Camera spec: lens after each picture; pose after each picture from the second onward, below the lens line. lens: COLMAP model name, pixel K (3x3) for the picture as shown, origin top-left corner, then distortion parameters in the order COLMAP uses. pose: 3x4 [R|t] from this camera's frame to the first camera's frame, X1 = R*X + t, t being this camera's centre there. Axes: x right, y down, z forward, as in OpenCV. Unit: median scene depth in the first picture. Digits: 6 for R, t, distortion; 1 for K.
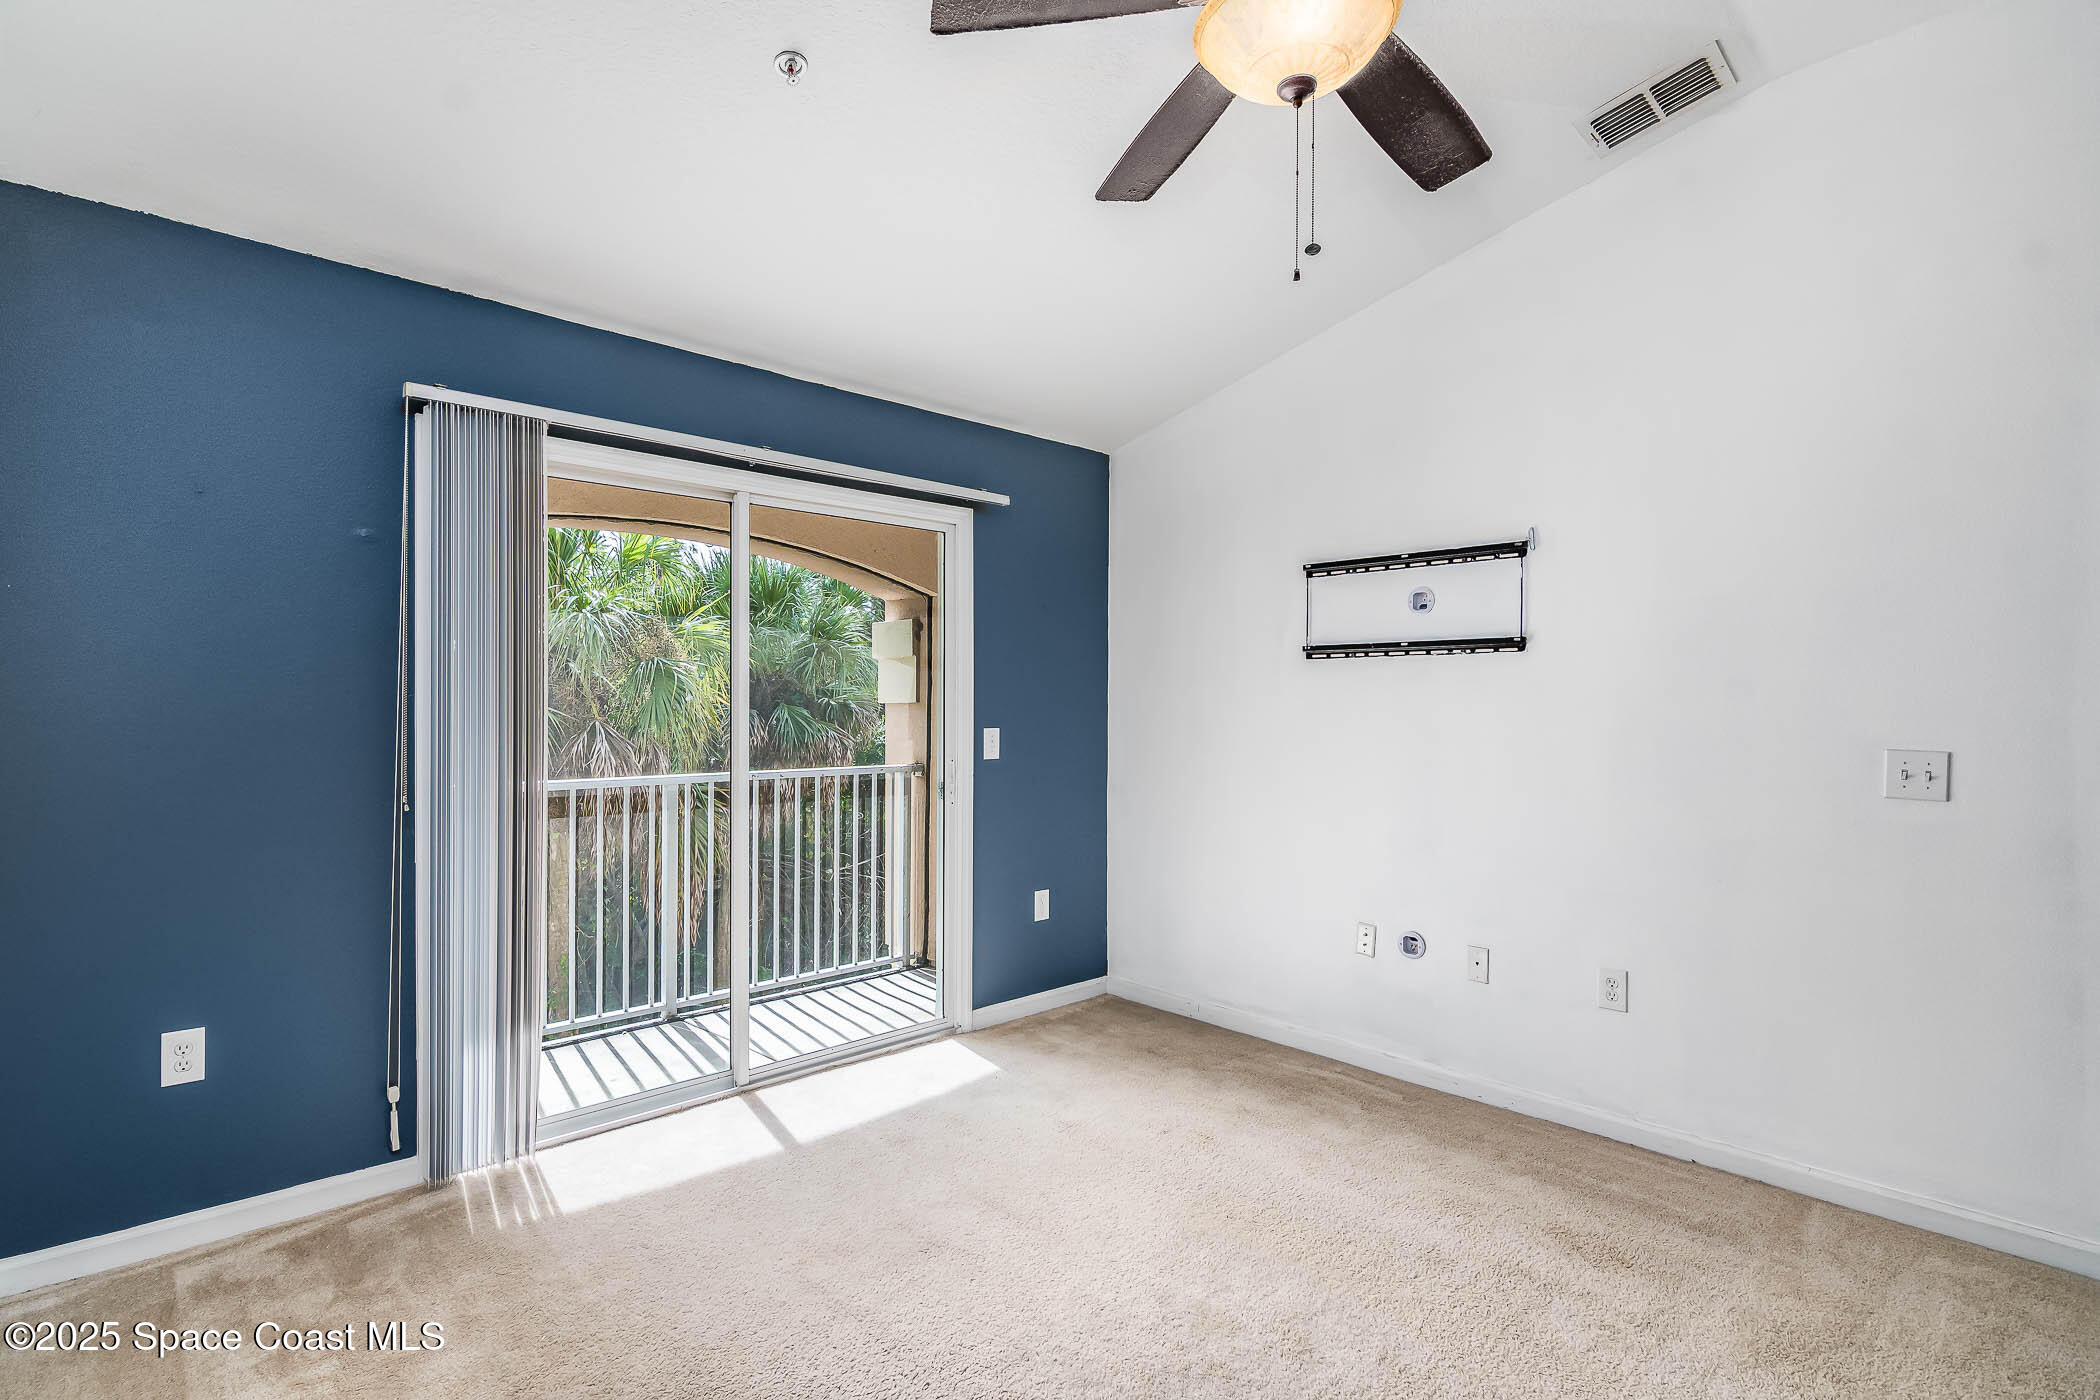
lens RADIAL K [[1011.5, 0, 1006.7], [0, 1011.5, 704.3], [0, 0, 1]] dist [0.000188, -0.013786]
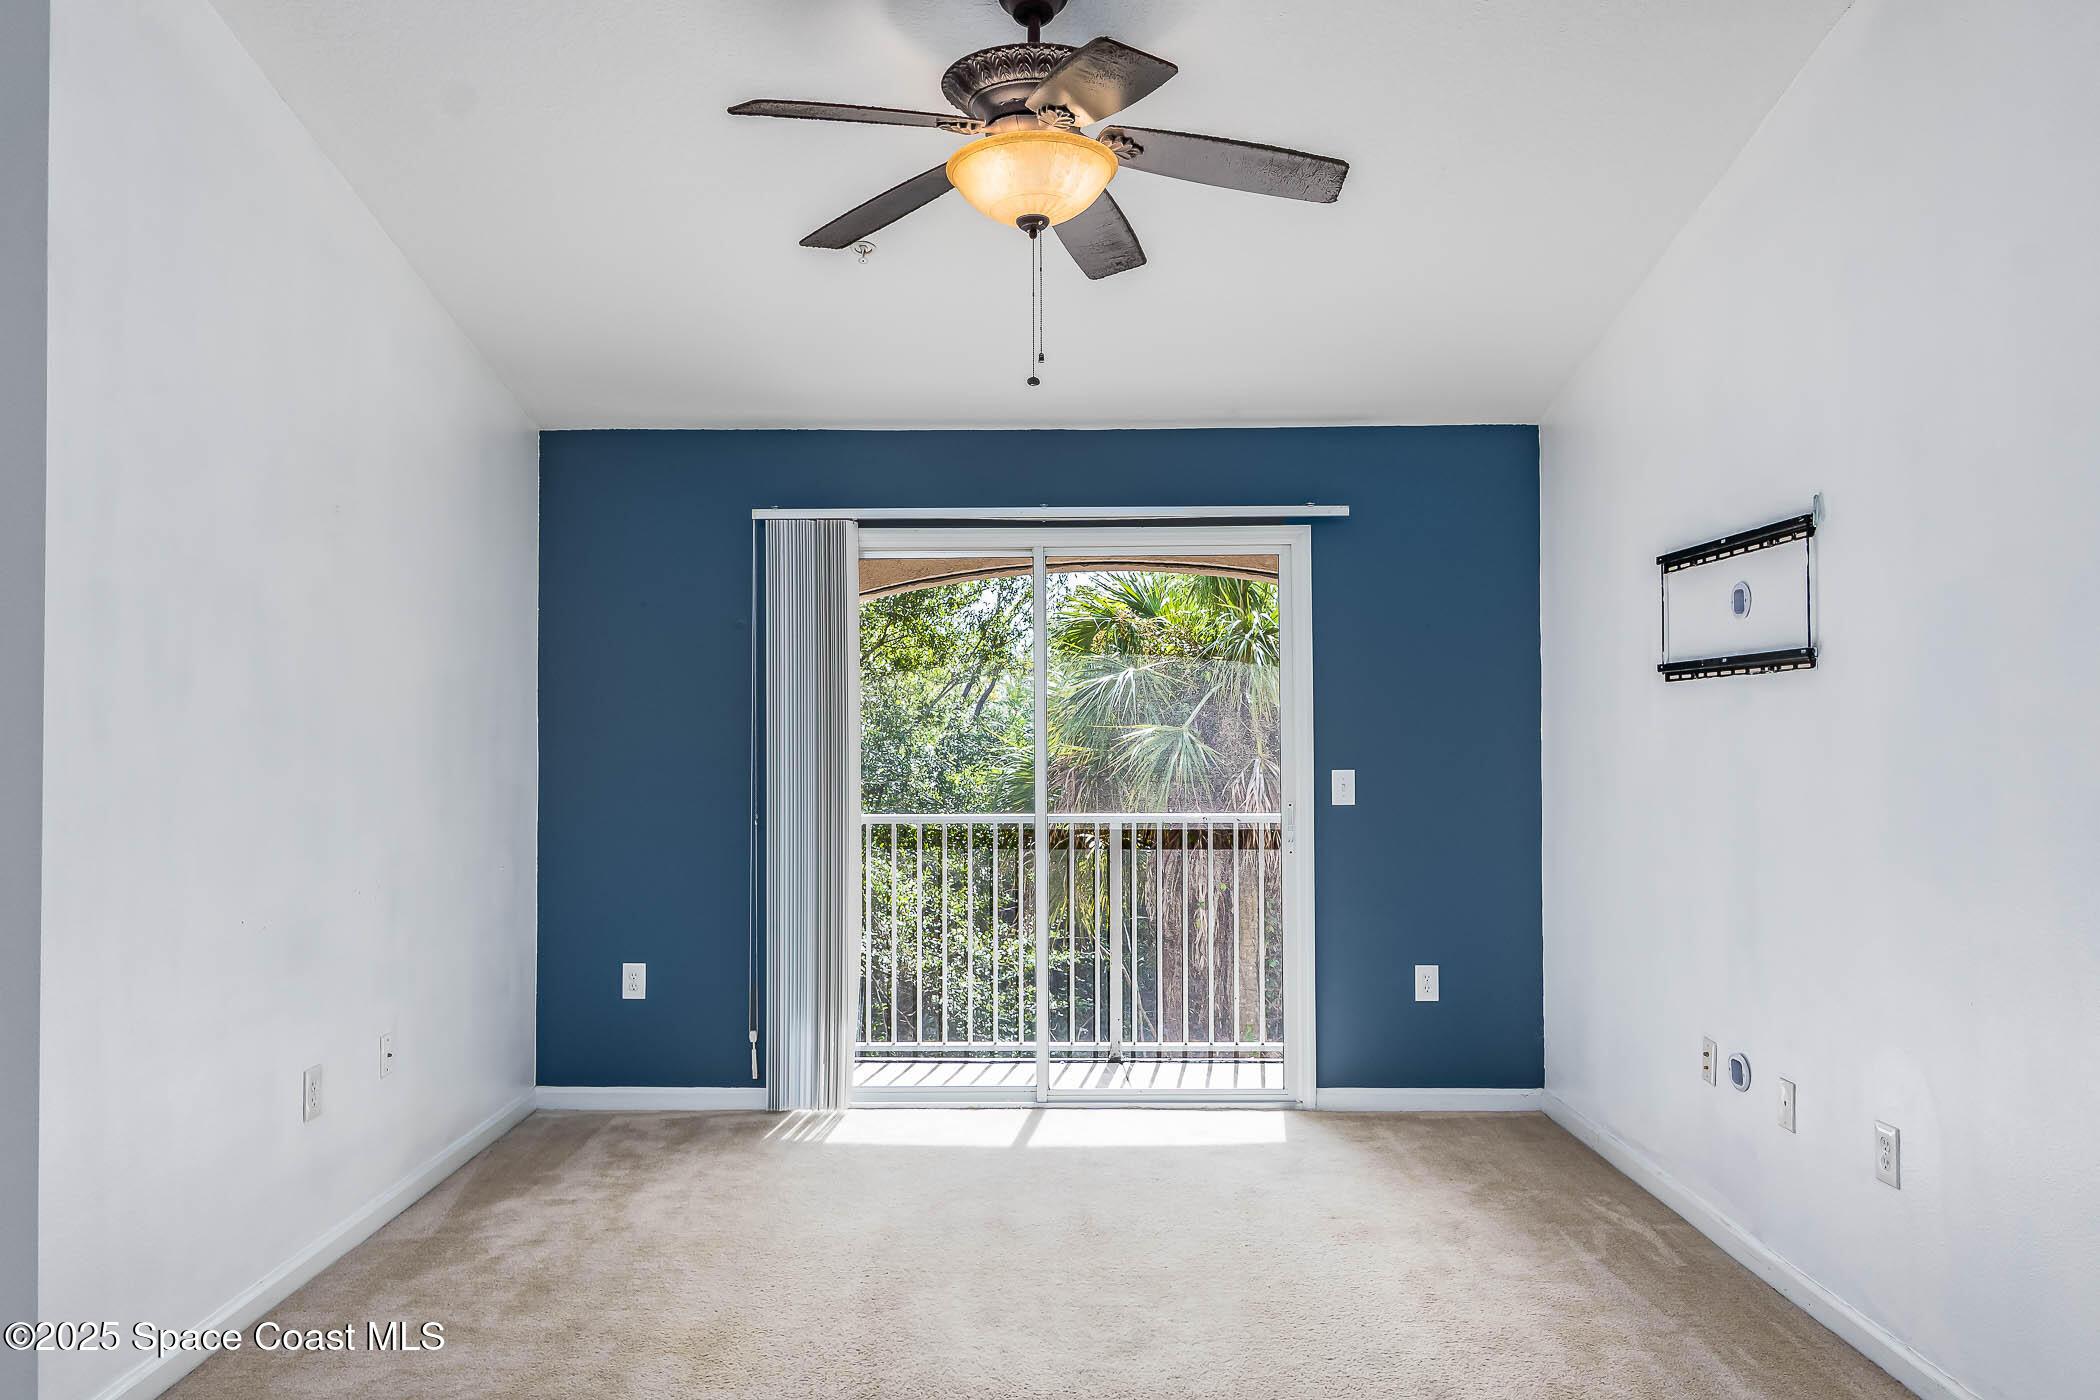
lens RADIAL K [[1449.5, 0, 1022.5], [0, 1449.5, 701.1], [0, 0, 1]] dist [-0.005894, -0.002475]
pose [[0.720786, -0.023070, -0.692774, 0.775981], [0.006070, 0.999618, -0.026973, -0.004351], [0.693132, 0.015237, 0.720650, -0.117426]]
